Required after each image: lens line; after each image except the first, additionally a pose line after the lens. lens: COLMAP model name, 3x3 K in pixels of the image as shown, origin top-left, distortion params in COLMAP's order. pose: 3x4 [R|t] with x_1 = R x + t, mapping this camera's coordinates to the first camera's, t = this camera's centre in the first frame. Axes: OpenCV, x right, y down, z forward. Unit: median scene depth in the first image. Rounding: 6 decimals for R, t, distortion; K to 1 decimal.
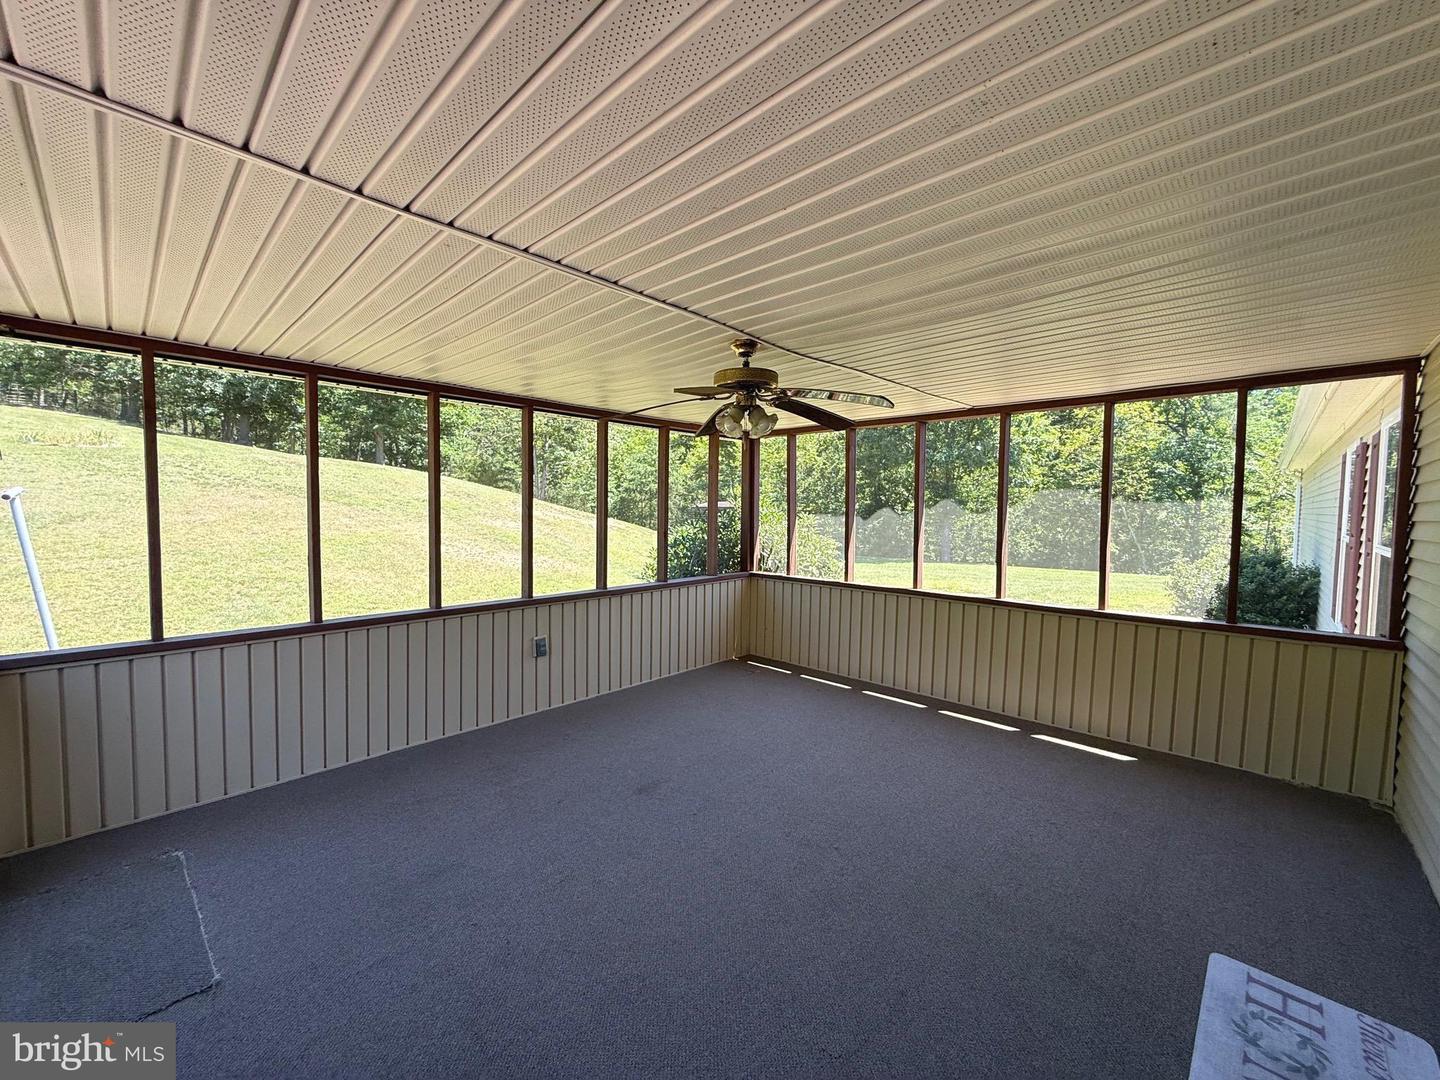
lens RADIAL K [[573.1, 0, 717.3], [0, 573.1, 539.4], [0, 0, 1]] dist [0.000303, 0.000269]
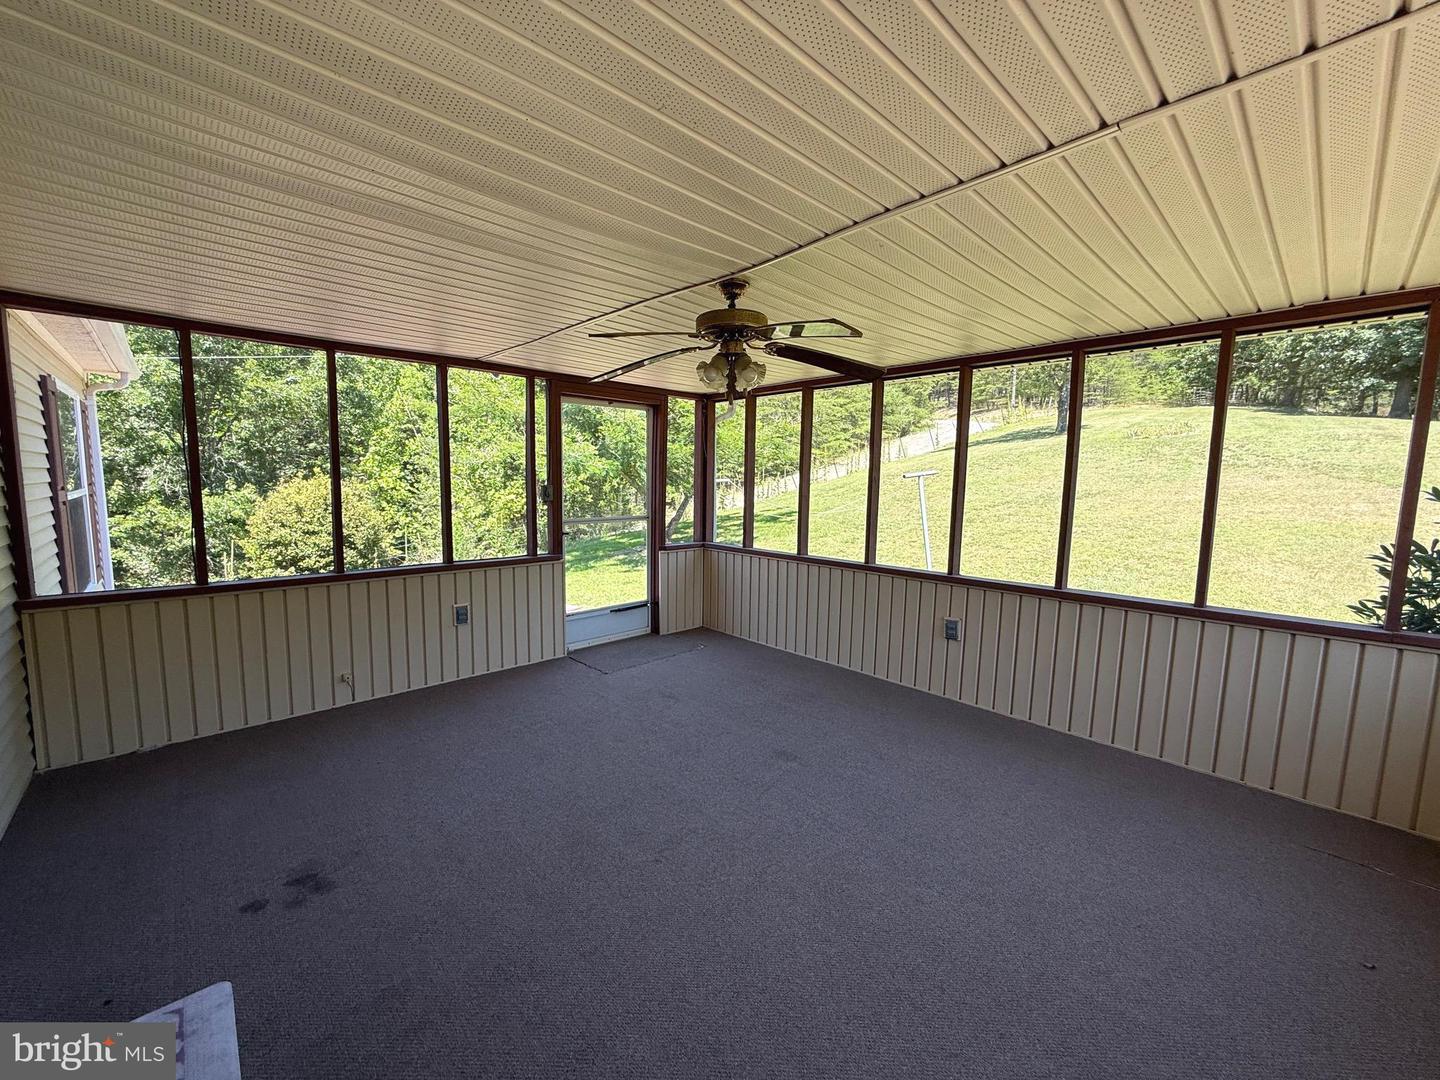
lens RADIAL K [[573.1, 0, 717.3], [0, 573.1, 539.4], [0, 0, 1]] dist [0.000303, 0.000269]
pose [[-0.059878, 0.100816, -0.993102, 0.298817], [-0.059996, 0.992725, 0.104396, -0.013927], [0.996401, 0.065833, -0.053394, 0.323554]]
